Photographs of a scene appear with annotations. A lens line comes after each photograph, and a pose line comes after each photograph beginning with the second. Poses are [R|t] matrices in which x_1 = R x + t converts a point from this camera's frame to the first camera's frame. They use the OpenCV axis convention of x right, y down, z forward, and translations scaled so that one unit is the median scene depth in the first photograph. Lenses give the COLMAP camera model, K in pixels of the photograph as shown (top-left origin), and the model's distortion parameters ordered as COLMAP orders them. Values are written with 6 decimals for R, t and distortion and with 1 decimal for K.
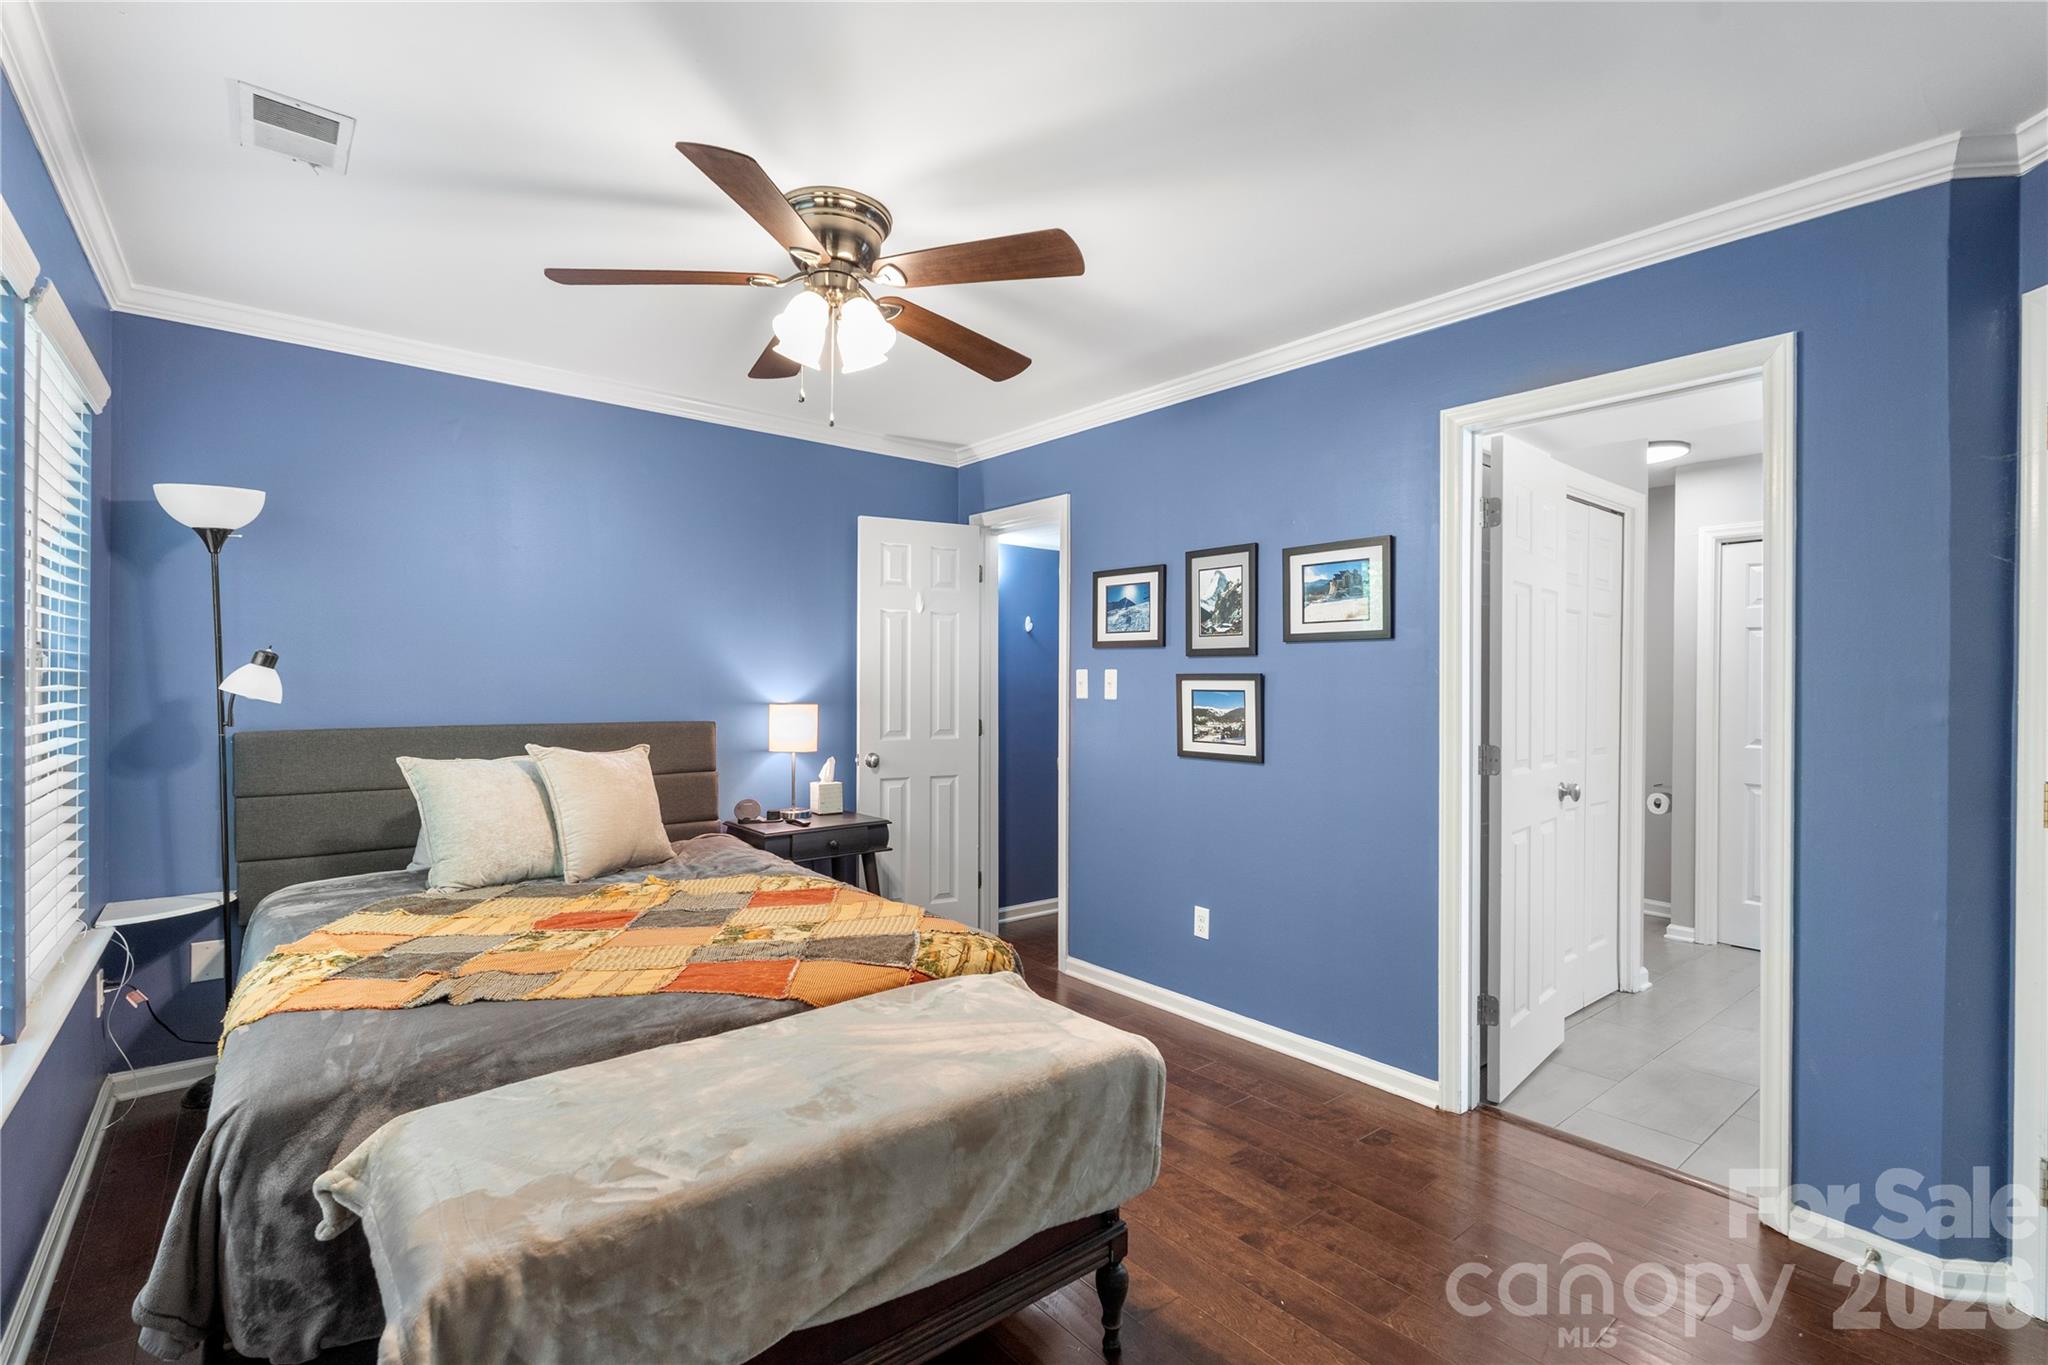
lens RADIAL K [[929.5, 0, 1022.6], [0, 929.5, 679.2], [0, 0, 1]] dist [-0.004744, 0.000246]
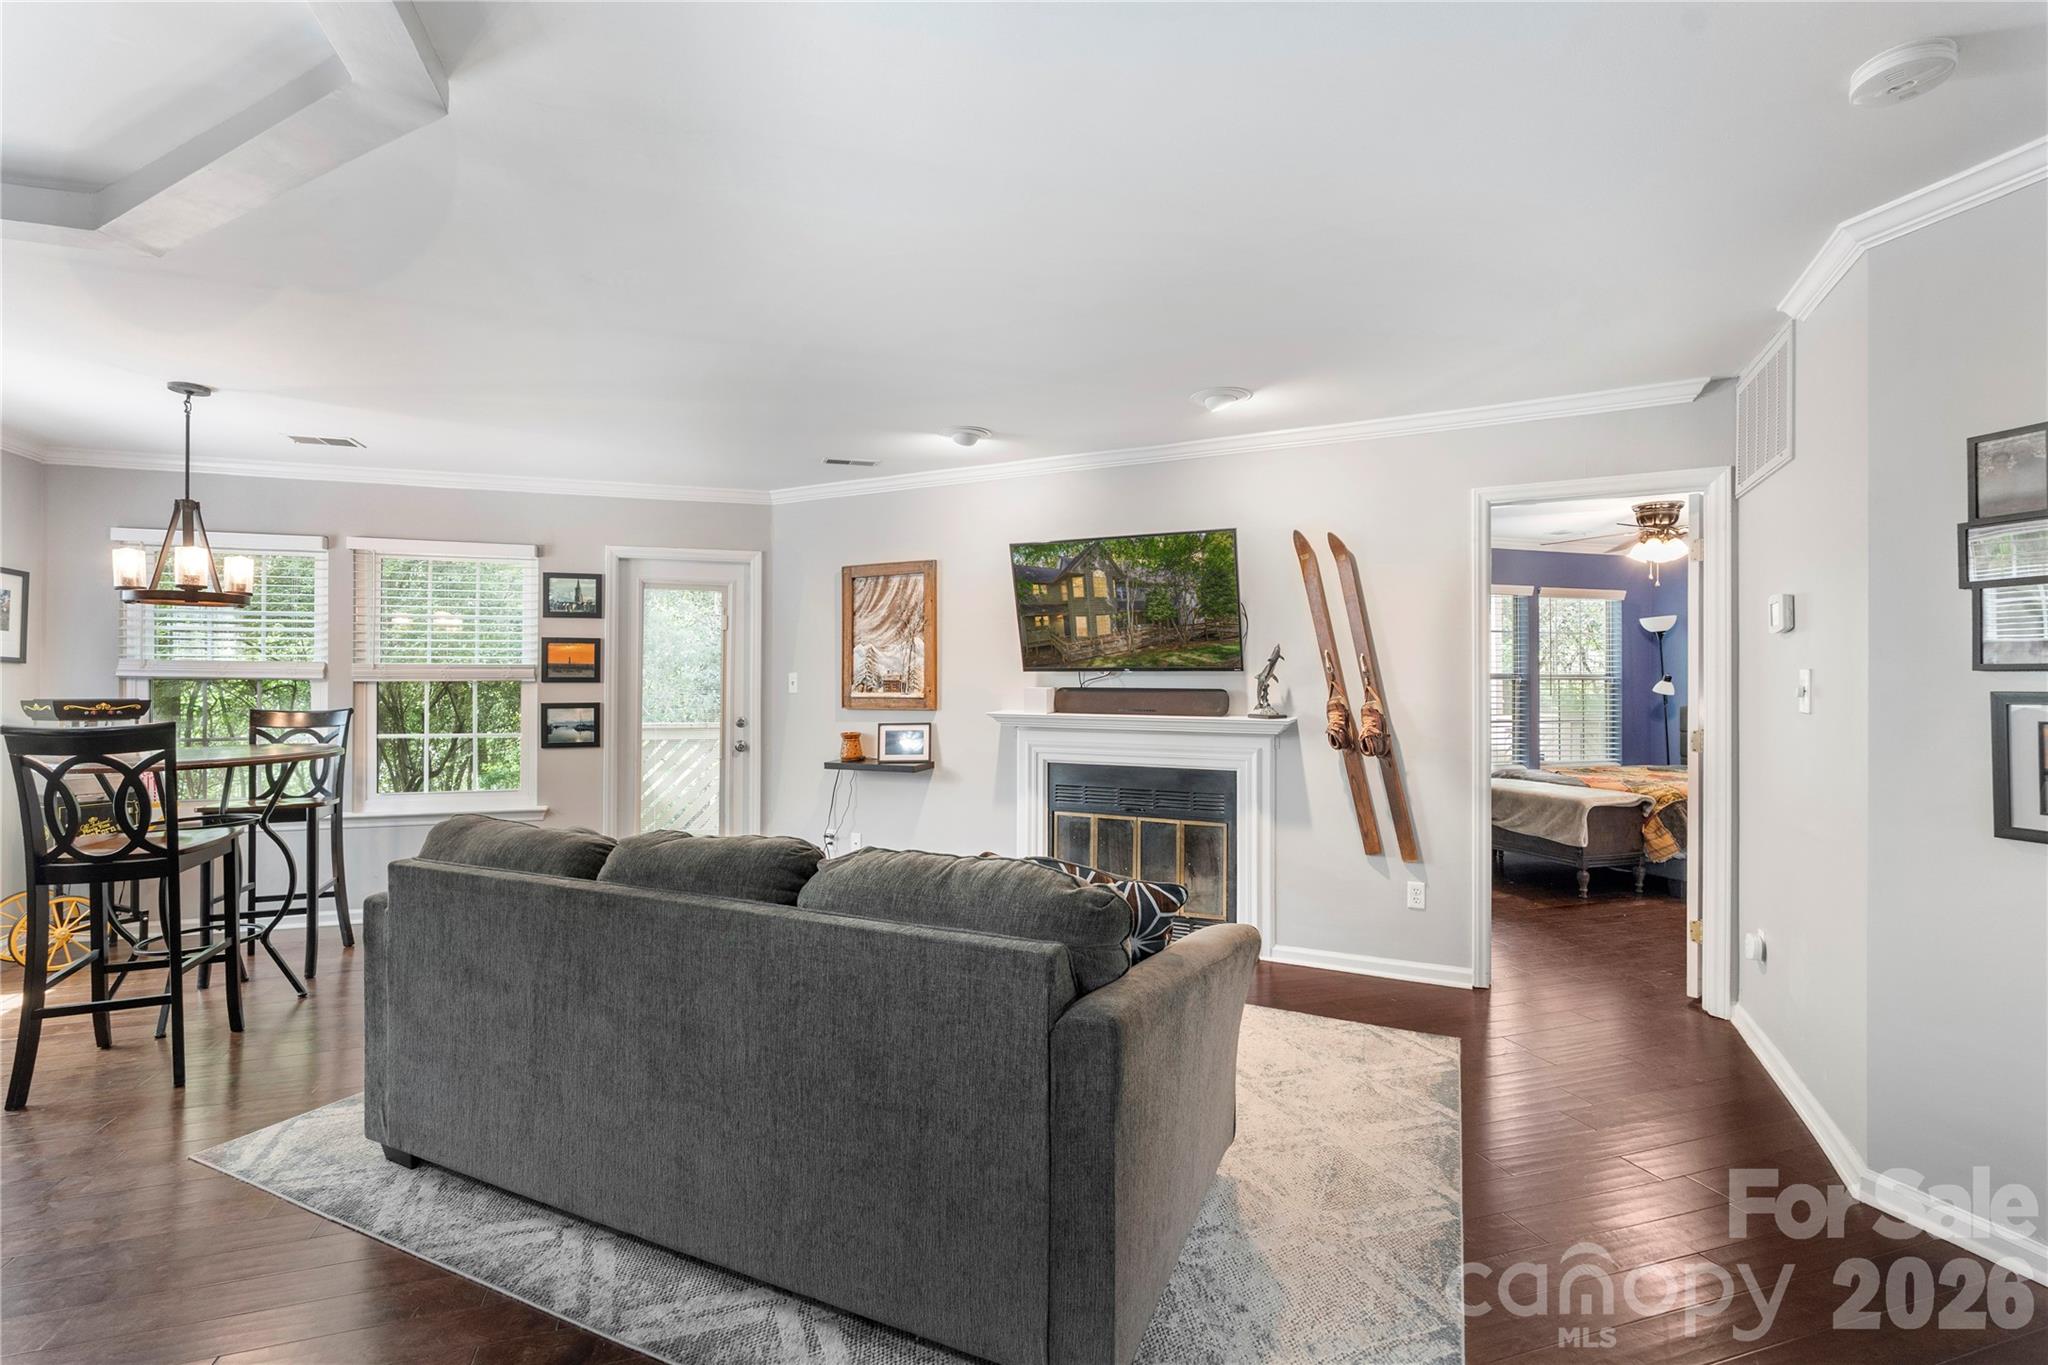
lens RADIAL K [[917.8, 0, 1021.1], [0, 917.8, 679.0], [0, 0, 1]] dist [-0.002922, 0.000440]
pose [[-0.372363, -0.013411, -0.927990, 2.069479], [0.000128, 0.999895, -0.014501, 0.015321], [0.928087, -0.005519, -0.372322, 0.219446]]
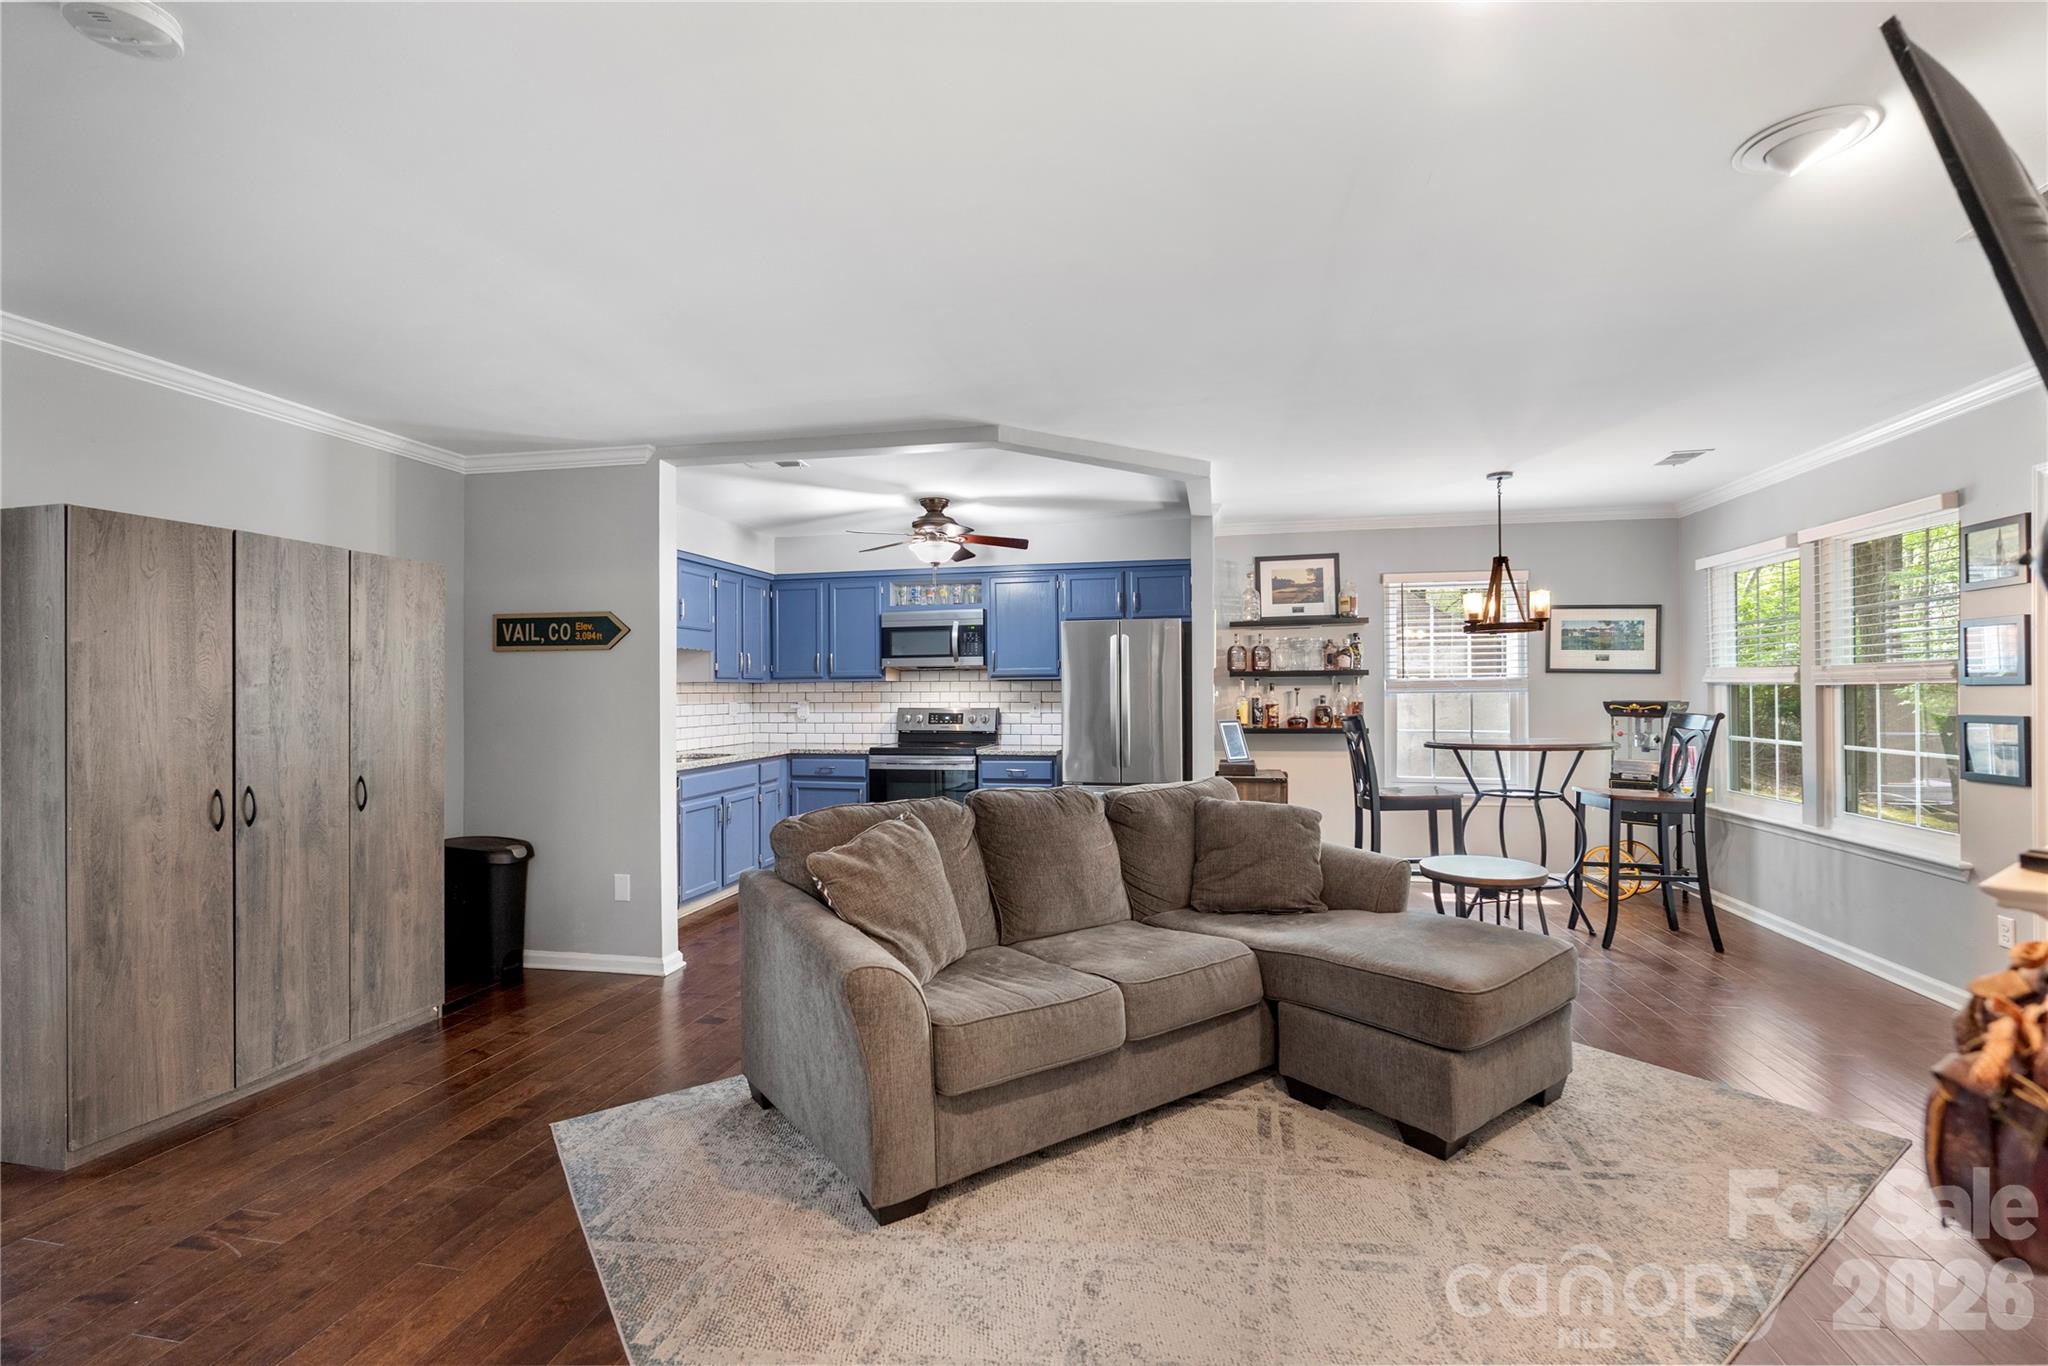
lens RADIAL K [[897.2, 0, 1031.6], [0, 897.2, 682.4], [0, 0, 1]] dist [-0.001154, 0.000434]
pose [[-0.630956, 0.004314, 0.775806, 0.685028], [-0.001211, 0.999978, -0.006545, 0.002455], [-0.775817, -0.005069, -0.630937, 0.430765]]
